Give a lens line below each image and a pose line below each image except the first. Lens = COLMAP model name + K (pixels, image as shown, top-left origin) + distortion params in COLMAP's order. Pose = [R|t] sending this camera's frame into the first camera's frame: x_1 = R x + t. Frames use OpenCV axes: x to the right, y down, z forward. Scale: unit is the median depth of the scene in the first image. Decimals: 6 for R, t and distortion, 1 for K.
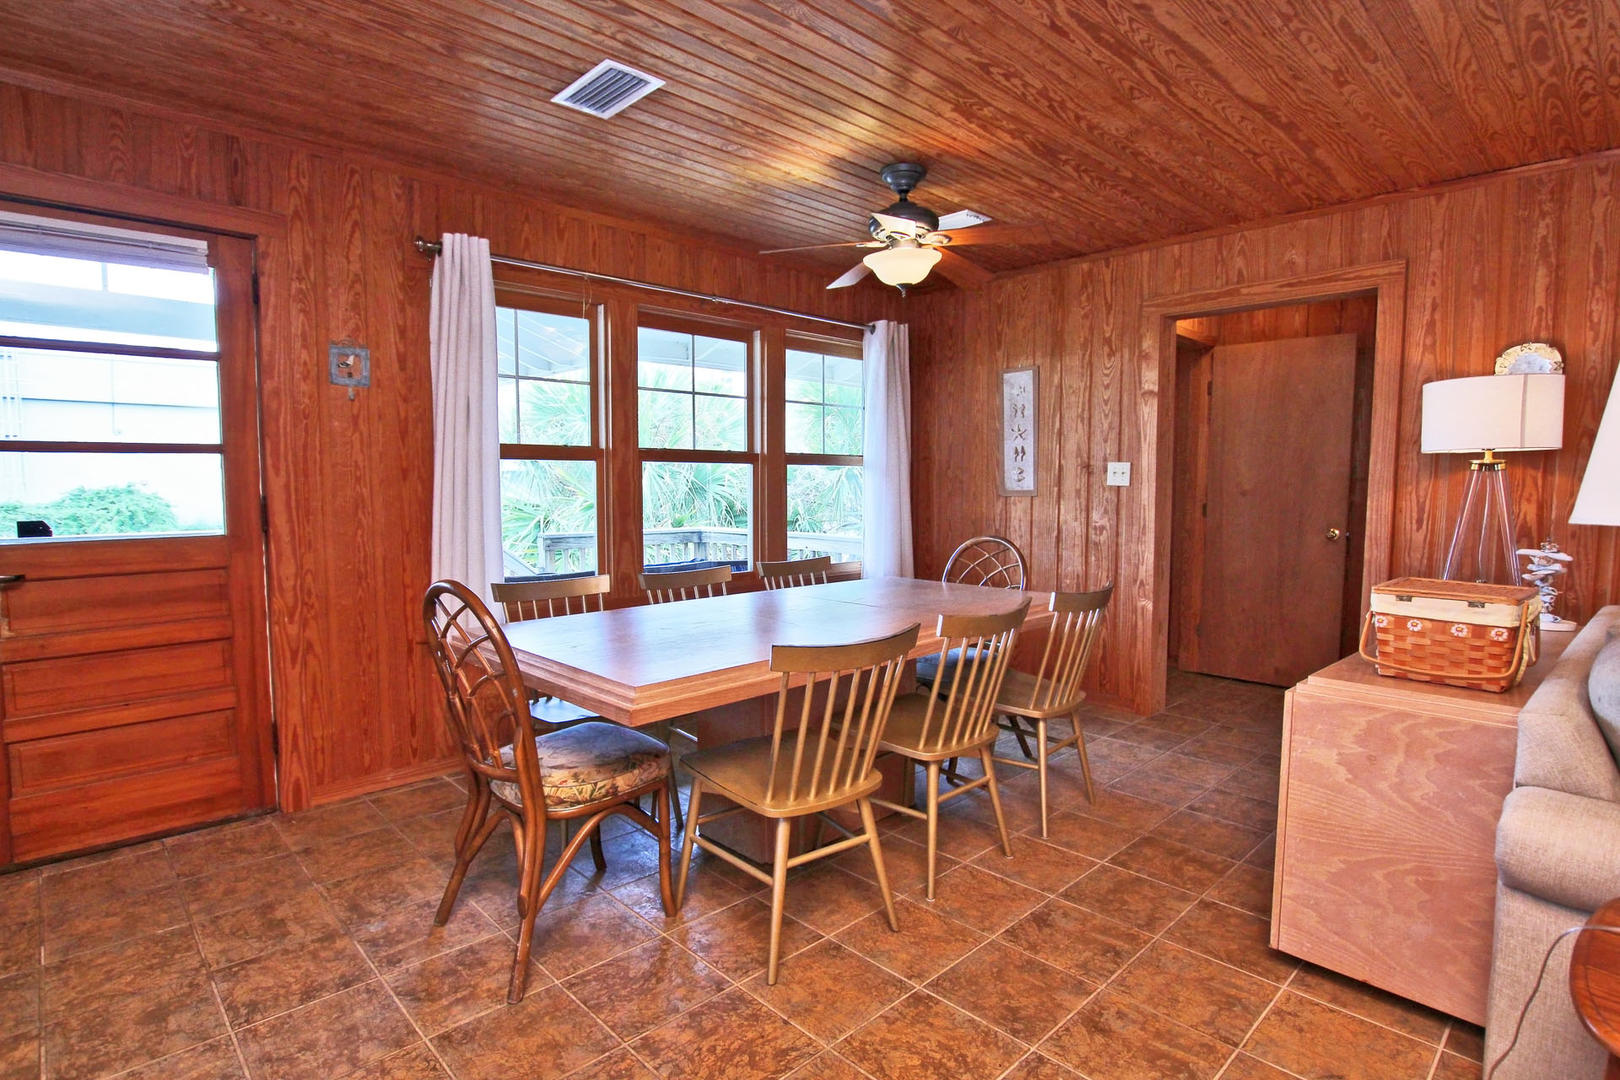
lens RADIAL K [[828.5, 0, 804.2], [0, 828.5, 539.3], [0, 0, 1]] dist [-0.024983, 0.001212]
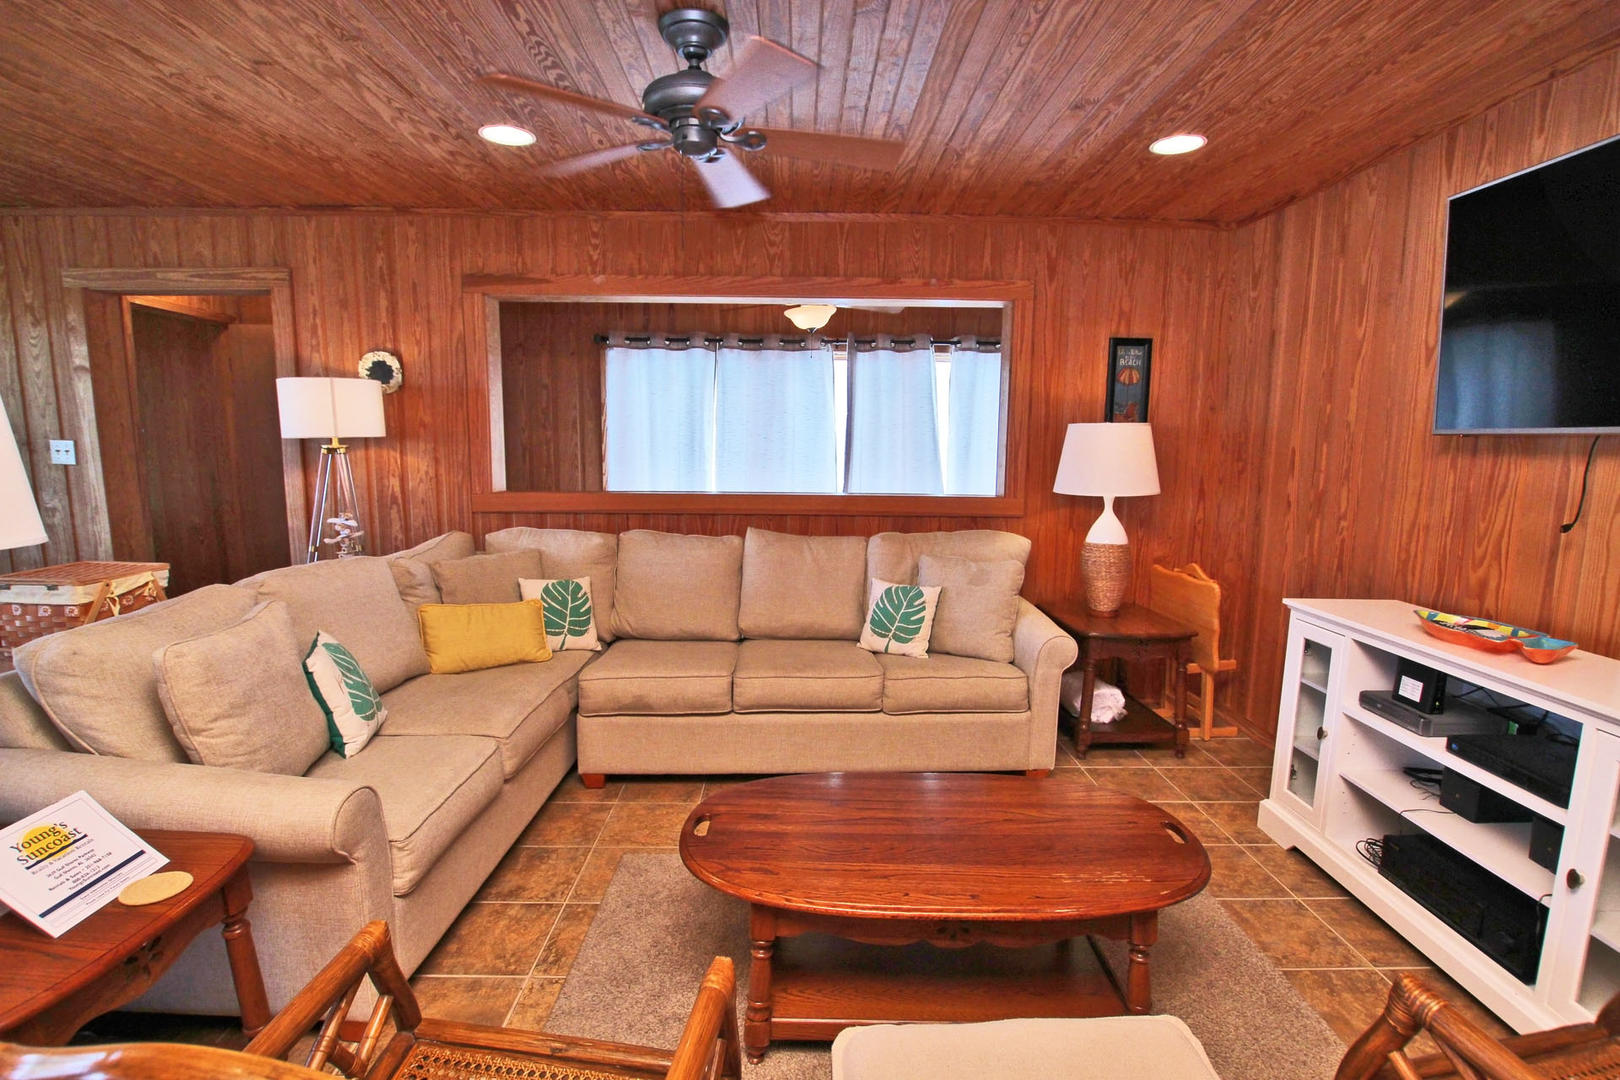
lens RADIAL K [[760.2, 0, 805.6], [0, 760.2, 543.7], [0, 0, 1]] dist [-0.017234, 0.002847]
pose [[0.686152, -0.097165, 0.720940, 0.579233], [0.045801, 0.994844, 0.090490, -0.022385], [-0.726015, -0.029071, 0.687065, -0.379252]]
